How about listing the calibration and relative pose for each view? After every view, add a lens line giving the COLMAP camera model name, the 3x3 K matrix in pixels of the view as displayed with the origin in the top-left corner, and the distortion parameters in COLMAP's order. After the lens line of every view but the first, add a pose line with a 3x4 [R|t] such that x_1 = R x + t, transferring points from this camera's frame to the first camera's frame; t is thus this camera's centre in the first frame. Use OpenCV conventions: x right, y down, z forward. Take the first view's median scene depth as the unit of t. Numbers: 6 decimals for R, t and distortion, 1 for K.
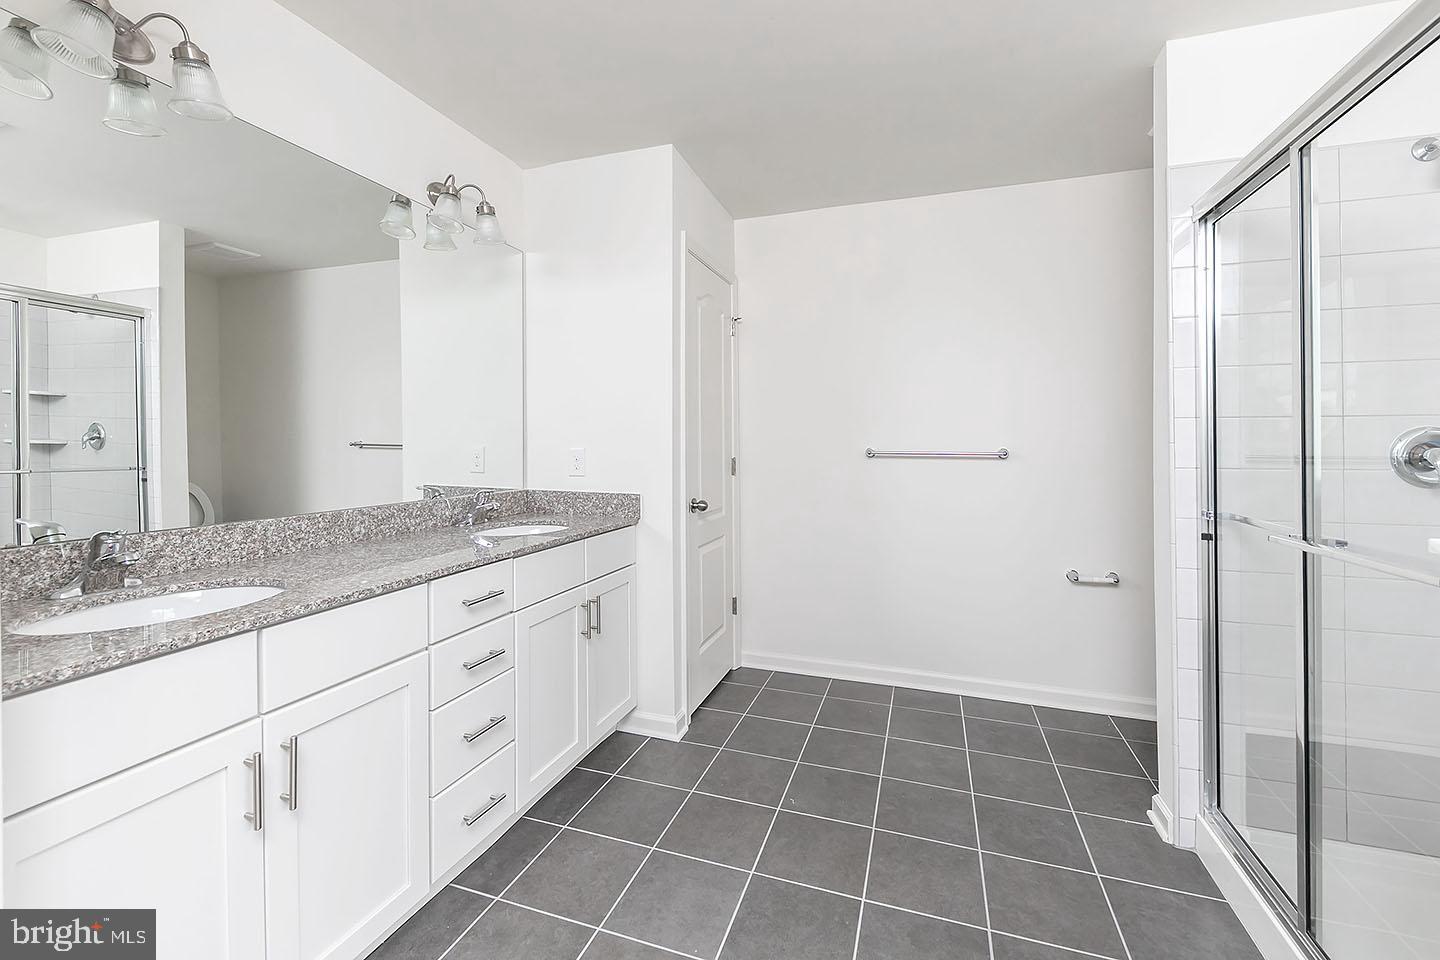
lens RADIAL K [[622.2, 0, 699.1], [0, 622.2, 425.9], [0, 0, 1]] dist [-0.001170, -0.000813]
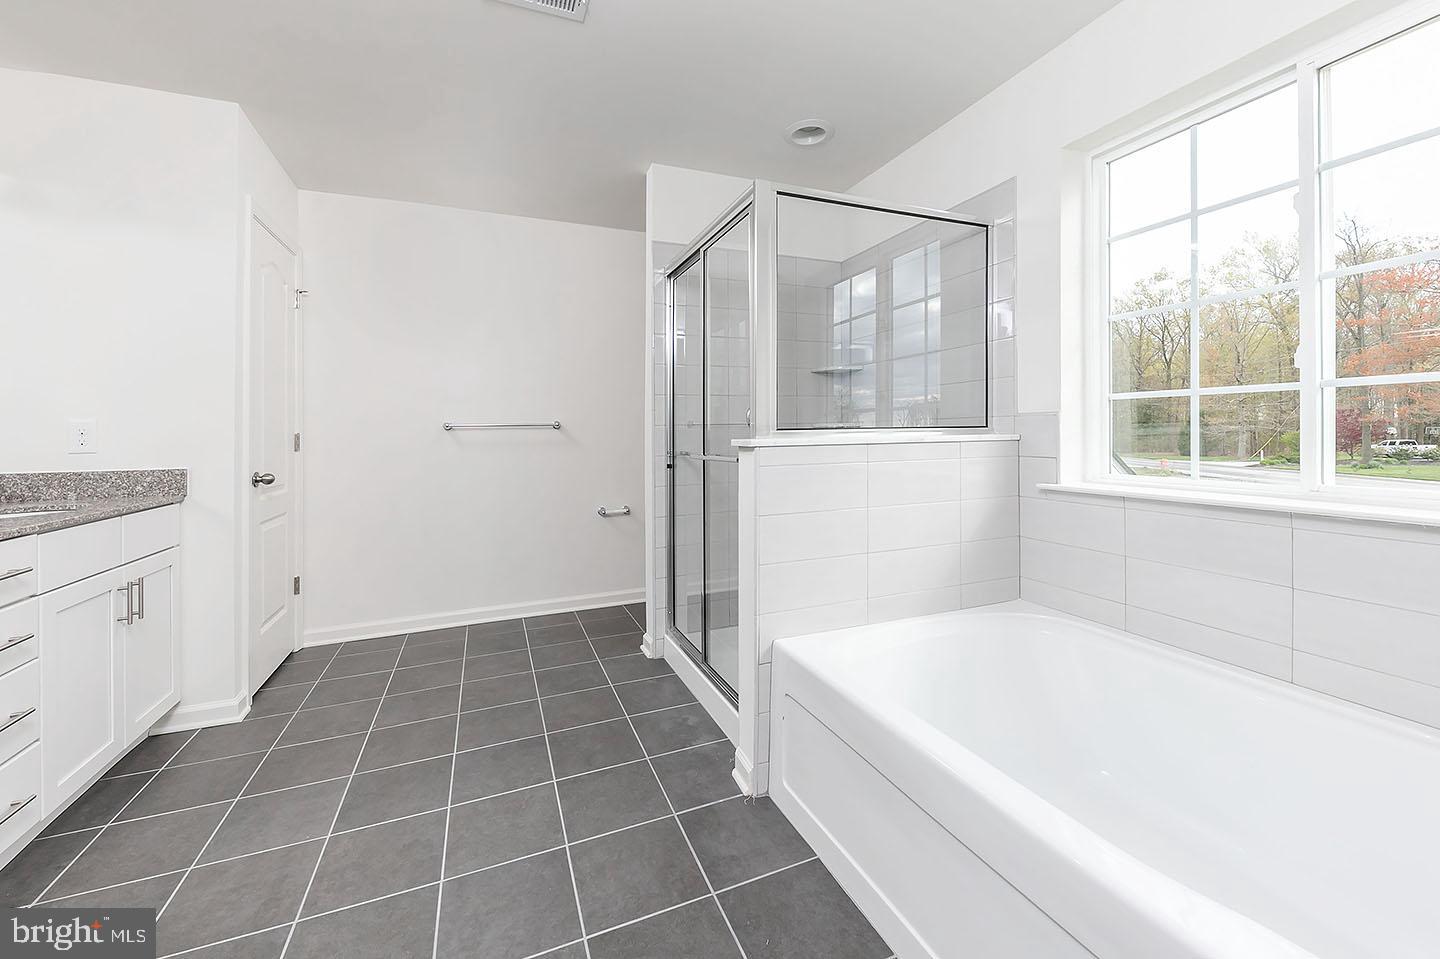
lens RADIAL K [[567.9, 0, 717.5], [0, 567.9, 407.6], [0, 0, 1]] dist [0.000262, -0.003529]
pose [[0.743025, 0.009792, 0.669192, -0.088887], [-0.005150, 0.999947, -0.008913, 0.026981], [-0.669244, 0.003176, 0.743036, -0.176933]]
